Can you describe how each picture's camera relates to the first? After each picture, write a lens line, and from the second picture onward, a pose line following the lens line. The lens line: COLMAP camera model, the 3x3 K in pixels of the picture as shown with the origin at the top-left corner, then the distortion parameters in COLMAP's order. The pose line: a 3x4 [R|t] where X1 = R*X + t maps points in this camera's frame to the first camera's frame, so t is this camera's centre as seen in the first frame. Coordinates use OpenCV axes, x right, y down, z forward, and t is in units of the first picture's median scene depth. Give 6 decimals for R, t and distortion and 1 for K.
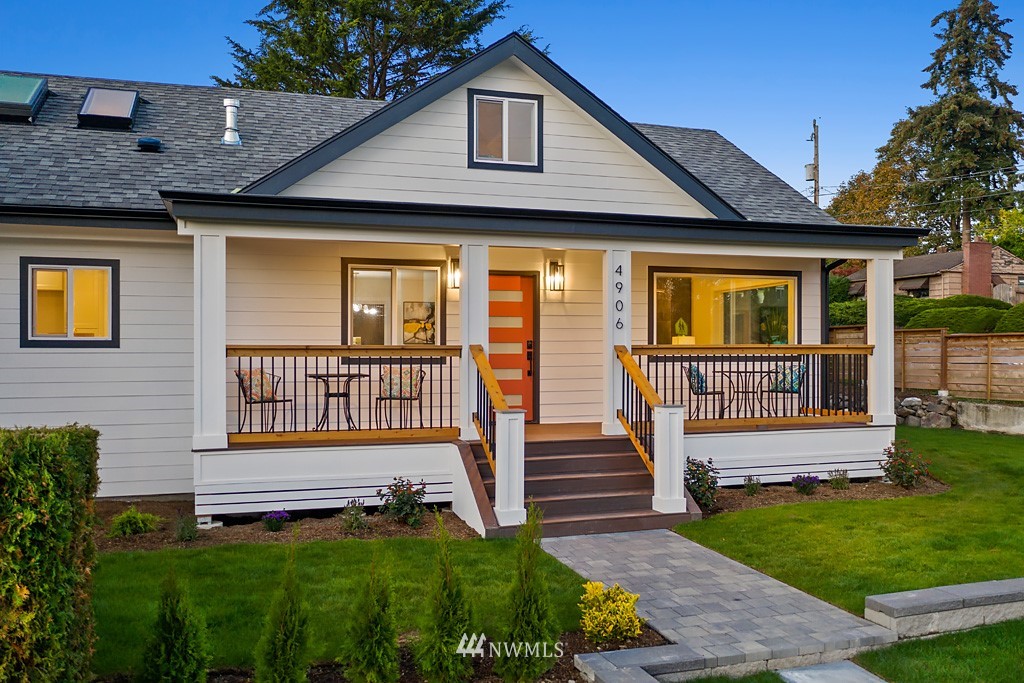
lens RADIAL K [[855.5, 0, 512.0], [0, 855.5, 341.5], [0, 0, 1]] dist [-0.000215, -0.004874]
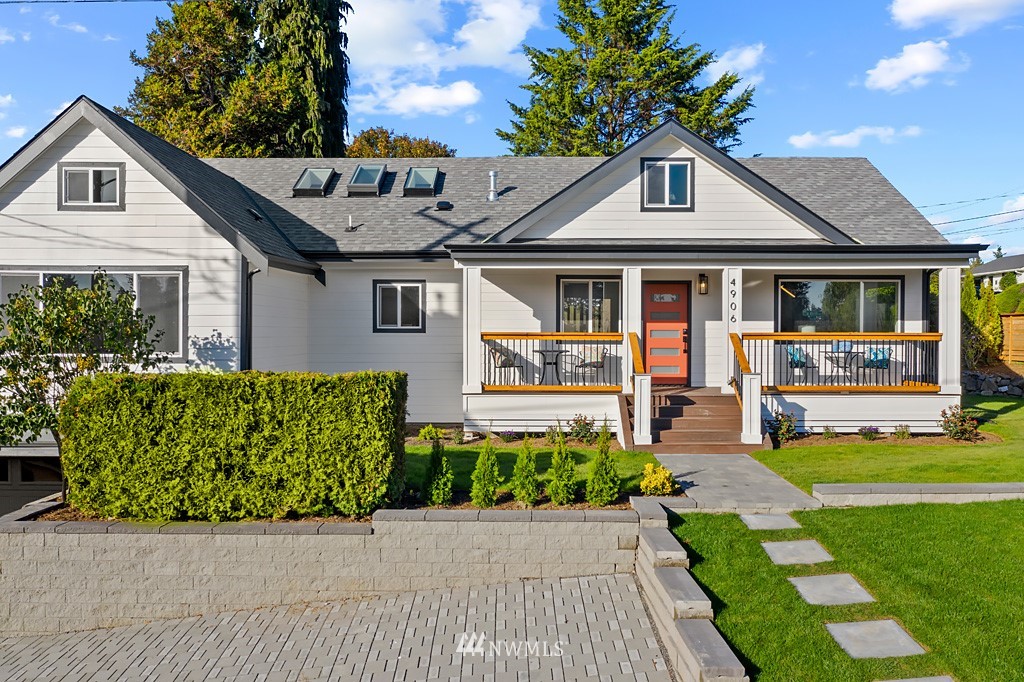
lens RADIAL K [[792.9, 0, 512.0], [0, 792.9, 341.0], [0, 0, 1]] dist [-0.000329, 0.000543]
pose [[0.942065, 0.007895, -0.335337, 0.212343], [0.000795, 0.999668, 0.025769, -0.016438], [0.335429, -0.024543, 0.941746, -0.390018]]
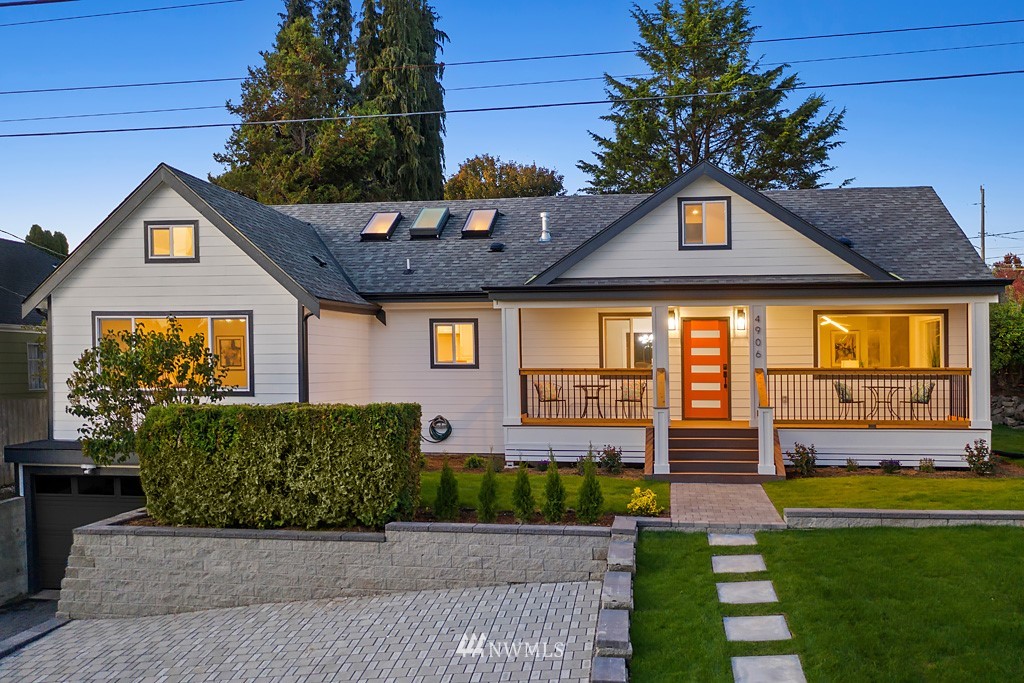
lens RADIAL K [[846.7, 0, 529.6], [0, 846.7, 402.4], [0, 0, 1]] dist [0.004260, -0.002656]
pose [[0.888113, 0.021478, -0.459124, 0.433438], [0.005415, 0.998349, 0.057178, -0.022302], [0.459594, -0.053266, 0.886530, -0.495309]]
